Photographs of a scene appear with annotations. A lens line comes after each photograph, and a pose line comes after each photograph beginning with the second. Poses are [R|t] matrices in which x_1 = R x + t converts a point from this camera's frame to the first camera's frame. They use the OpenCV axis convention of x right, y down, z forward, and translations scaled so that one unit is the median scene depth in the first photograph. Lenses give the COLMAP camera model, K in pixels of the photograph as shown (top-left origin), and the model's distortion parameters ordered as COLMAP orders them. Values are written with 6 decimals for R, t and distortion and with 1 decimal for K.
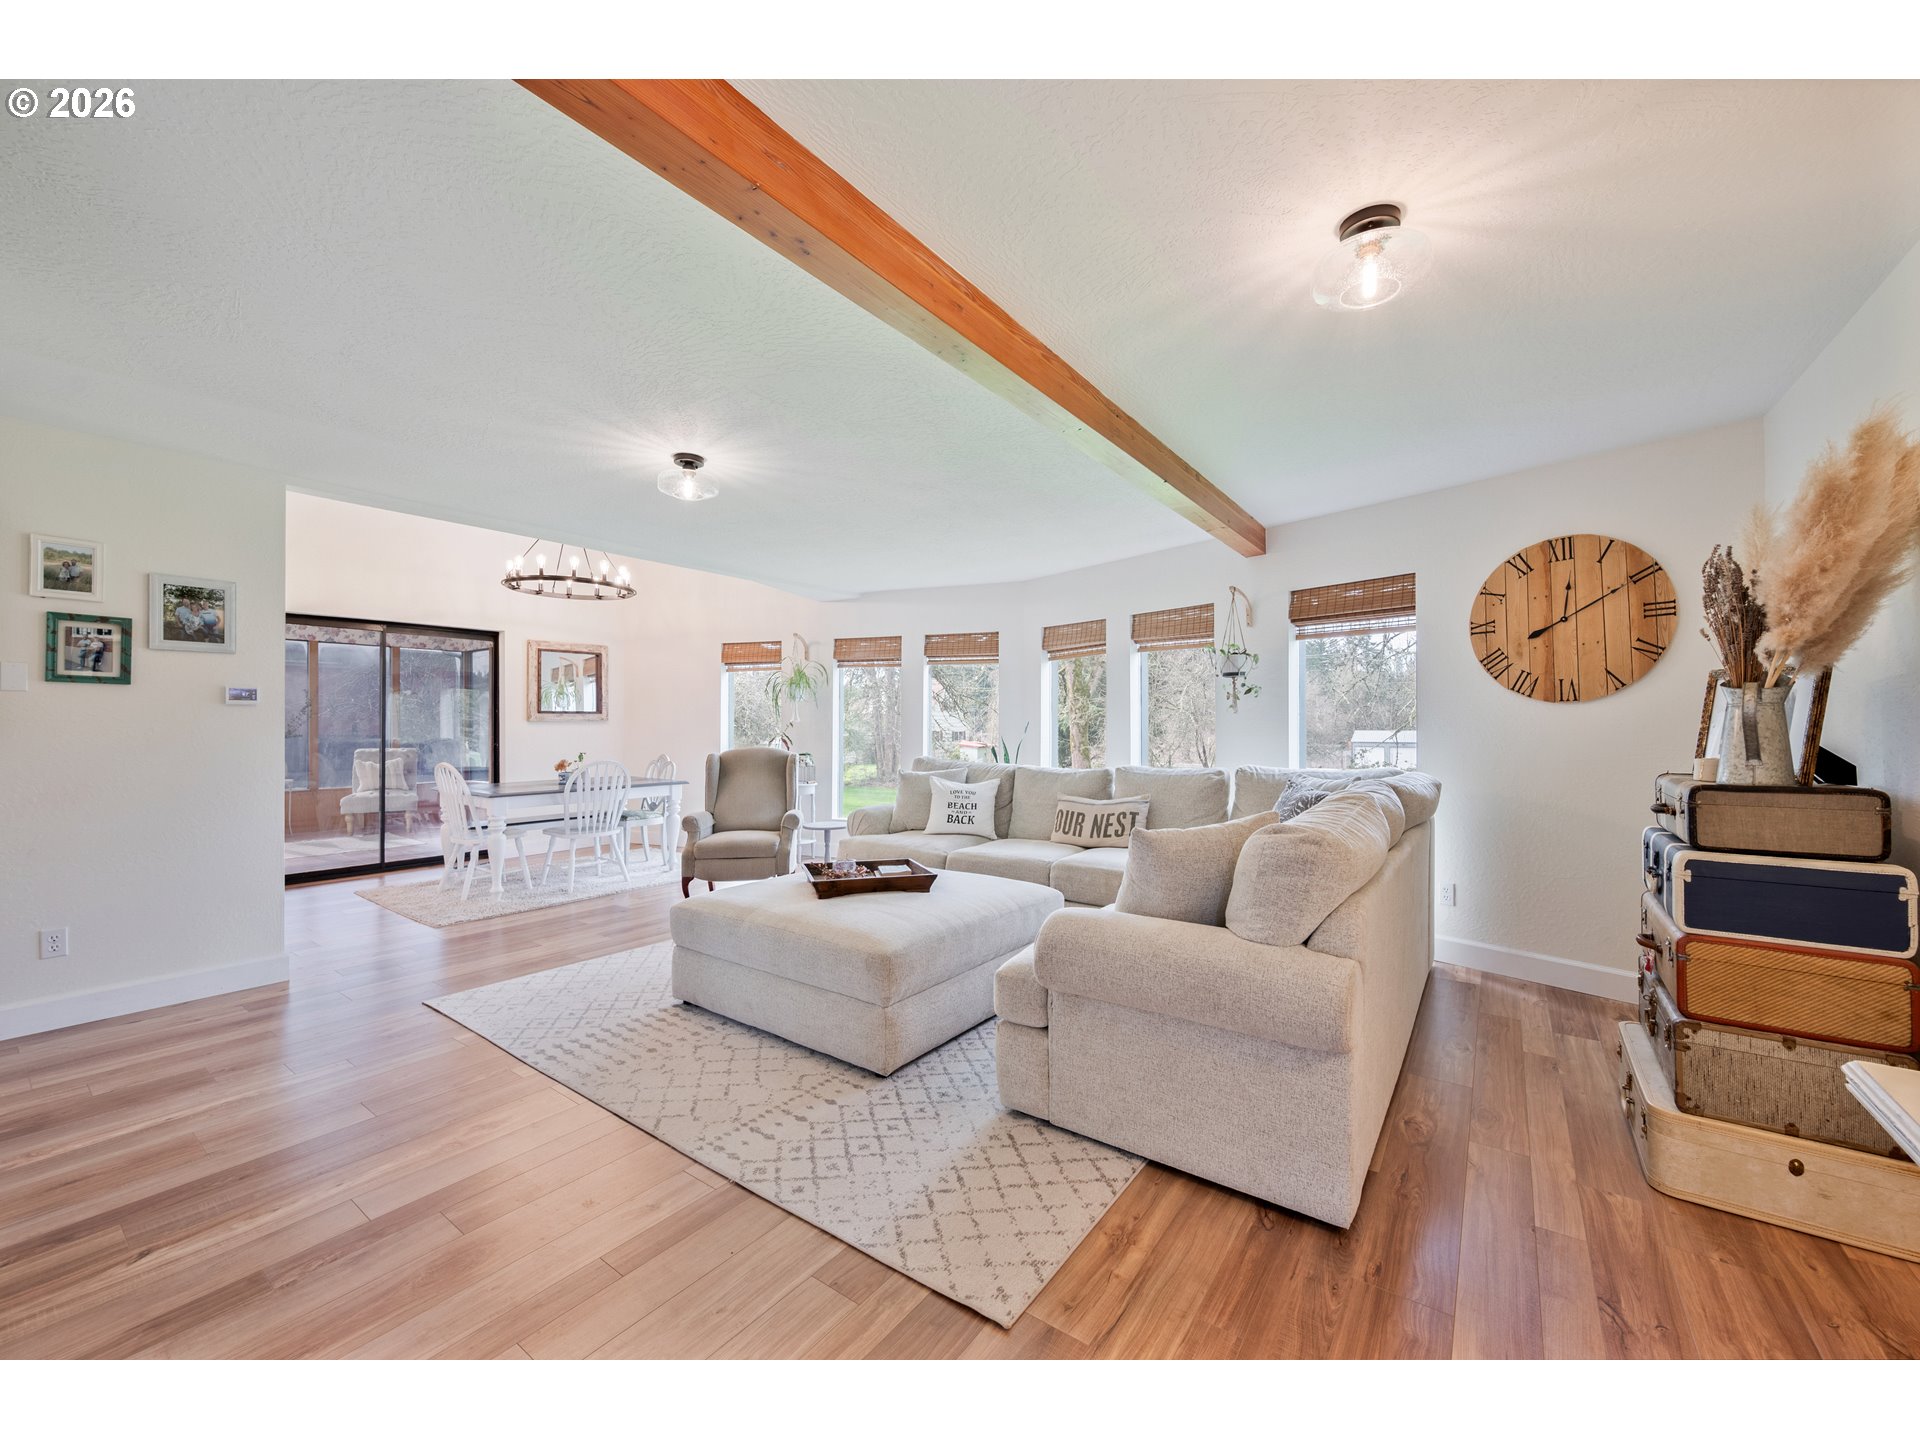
lens RADIAL K [[768.5, 0, 961.9], [0, 768.5, 717.6], [0, 0, 1]] dist [0.000326, -0.000227]
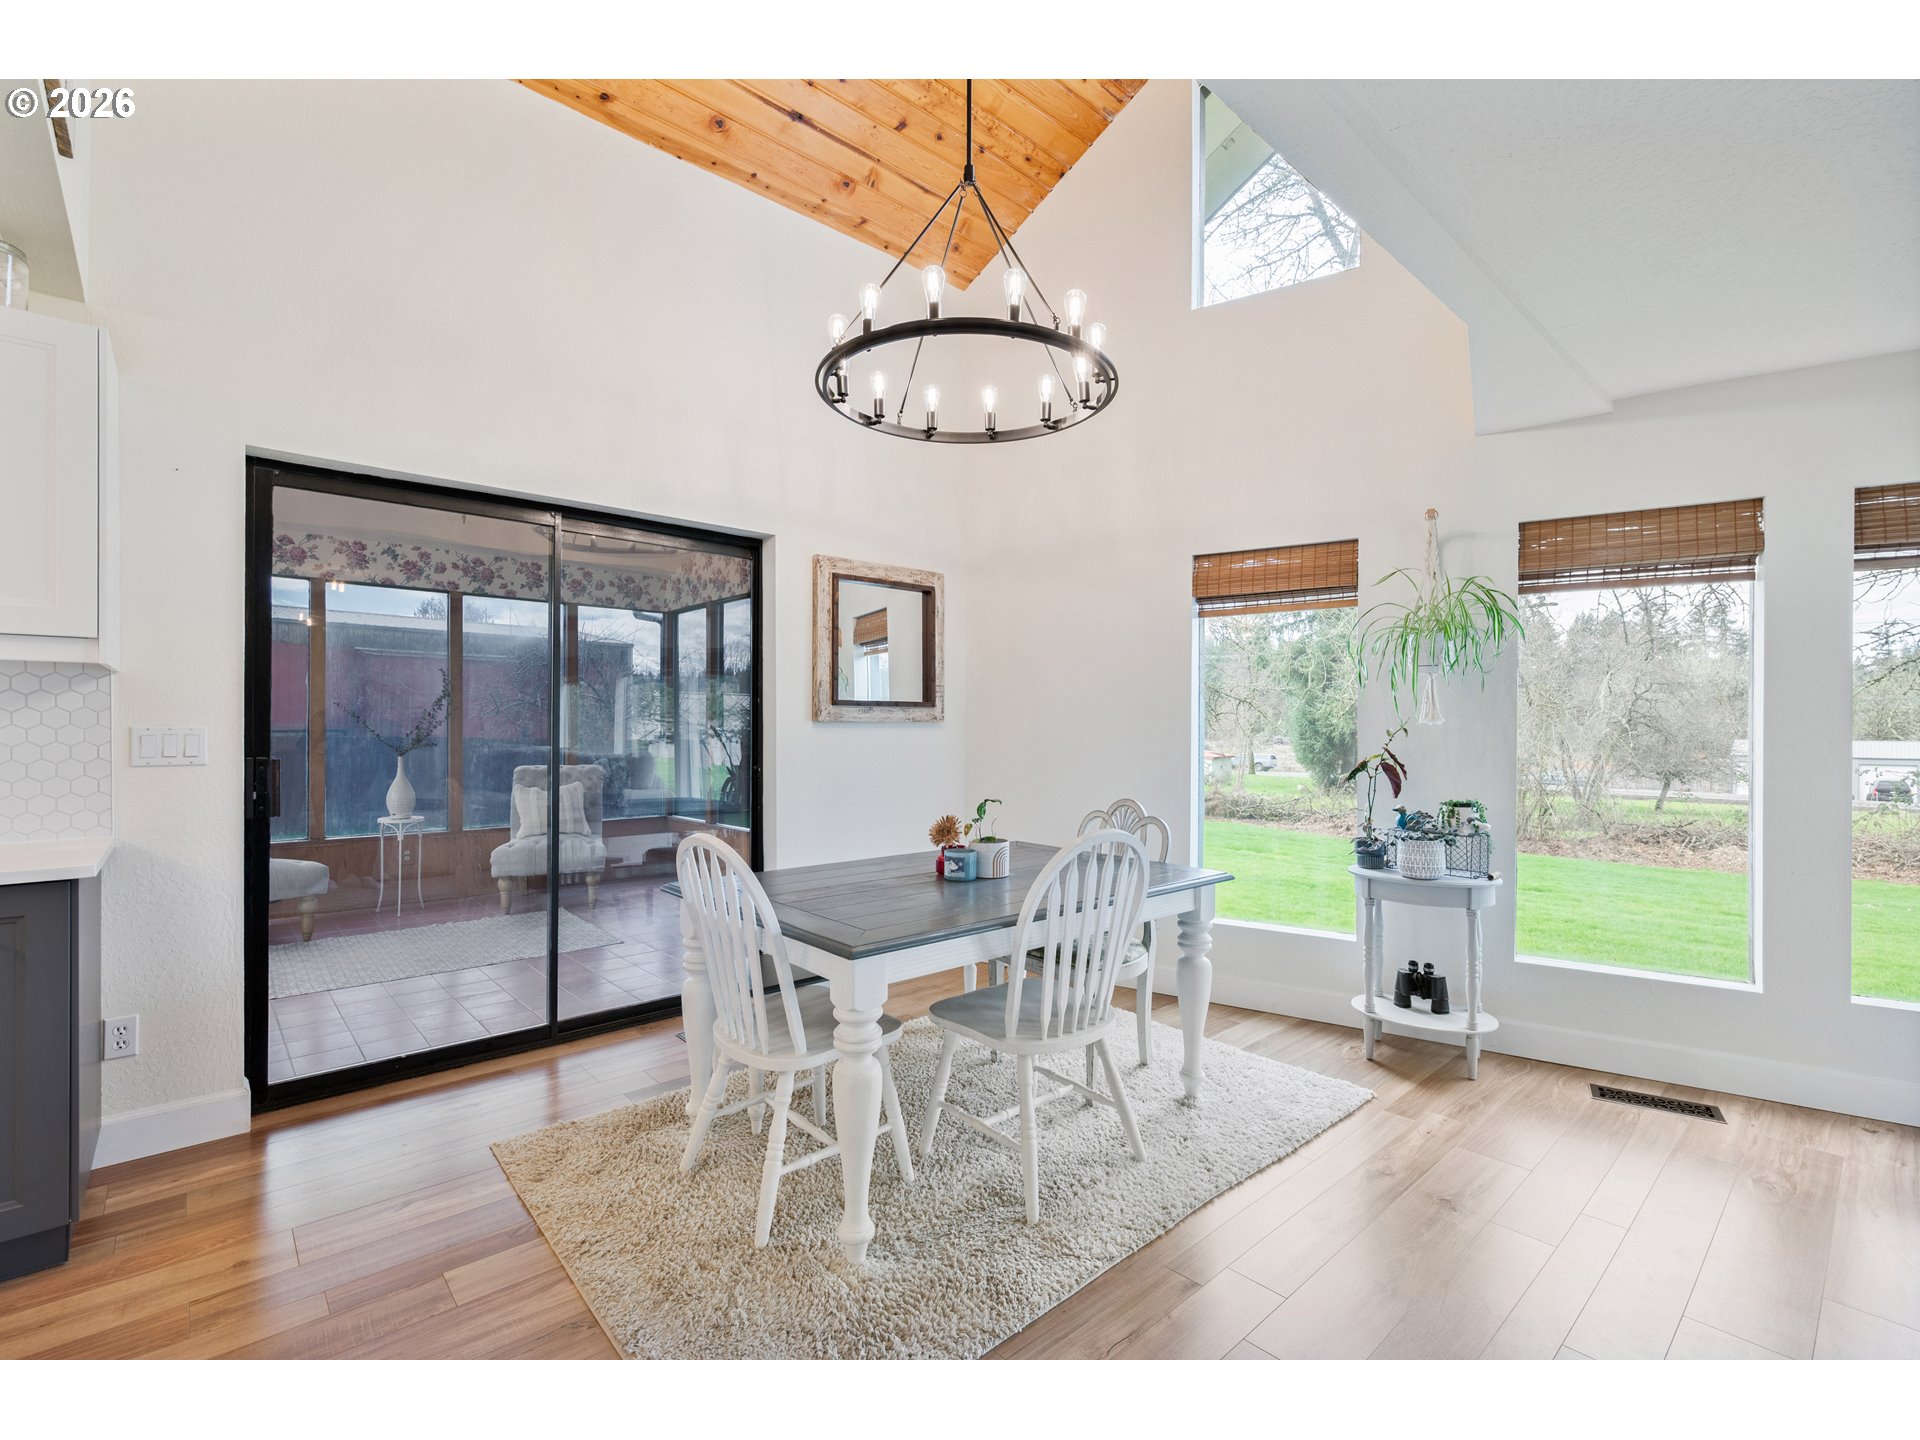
lens RADIAL K [[876.8, 0, 960.0], [0, 876.8, 720.0], [0, 0, 1]] dist [0.009375, -0.000203]
pose [[0.977052, 0.001715, -0.212993, -0.615925], [-0.001424, 0.999998, 0.001521, 0.004913], [0.212996, -0.001183, 0.977052, 0.820922]]
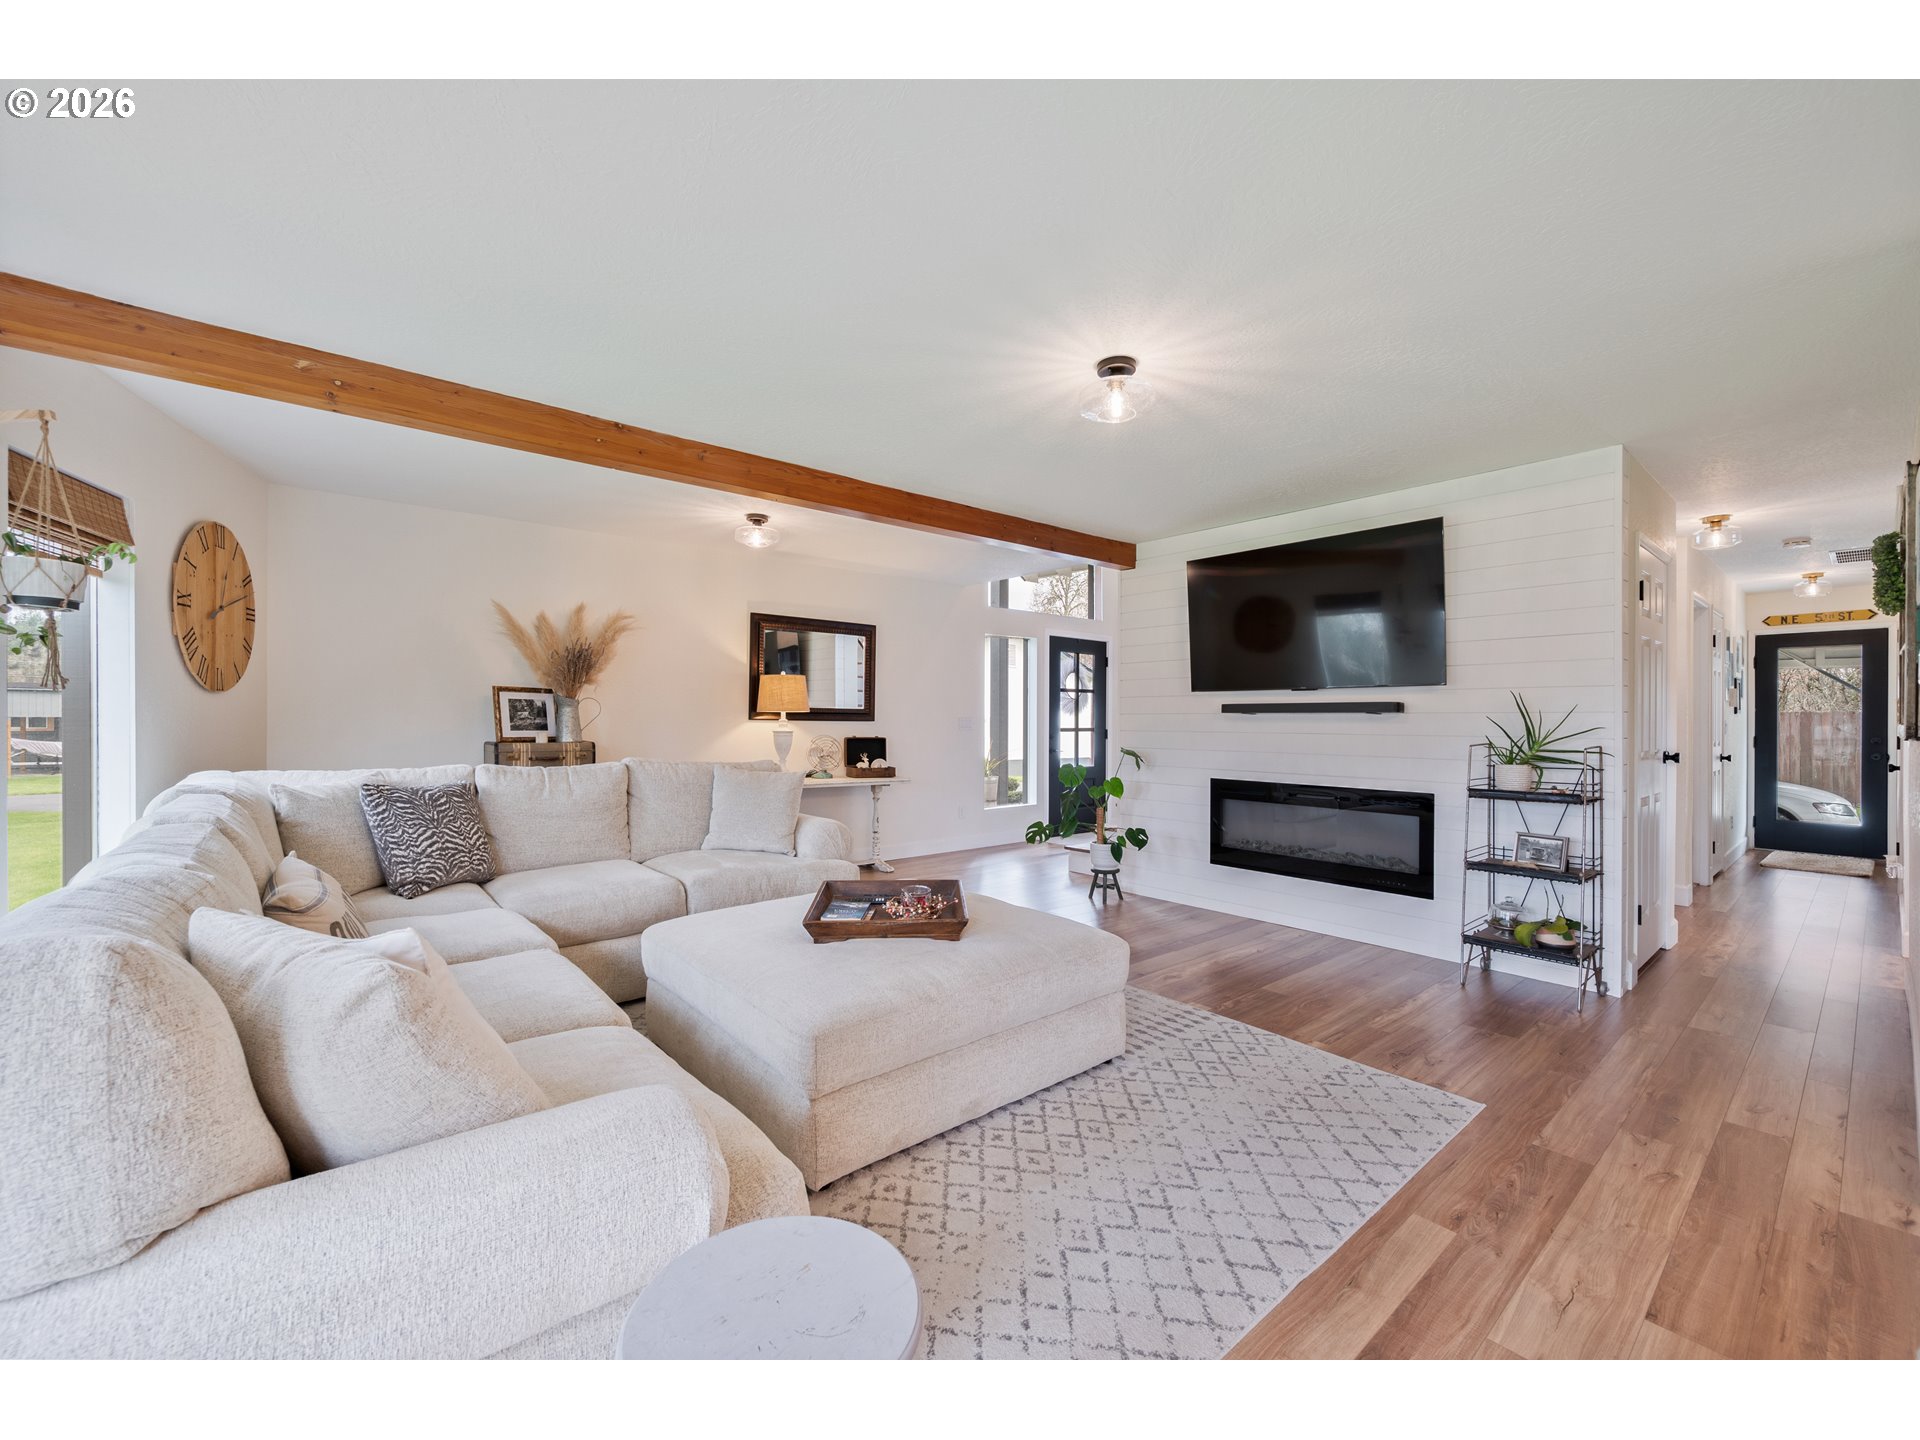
lens RADIAL K [[768.5, 0, 961.9], [0, 768.5, 717.6], [0, 0, 1]] dist [0.000326, -0.000227]
pose [[-0.970957, -0.002202, 0.239246, -0.333217], [-0.004609, 0.999944, -0.009503, 0.016049], [-0.239211, -0.010330, -0.970913, 1.510804]]
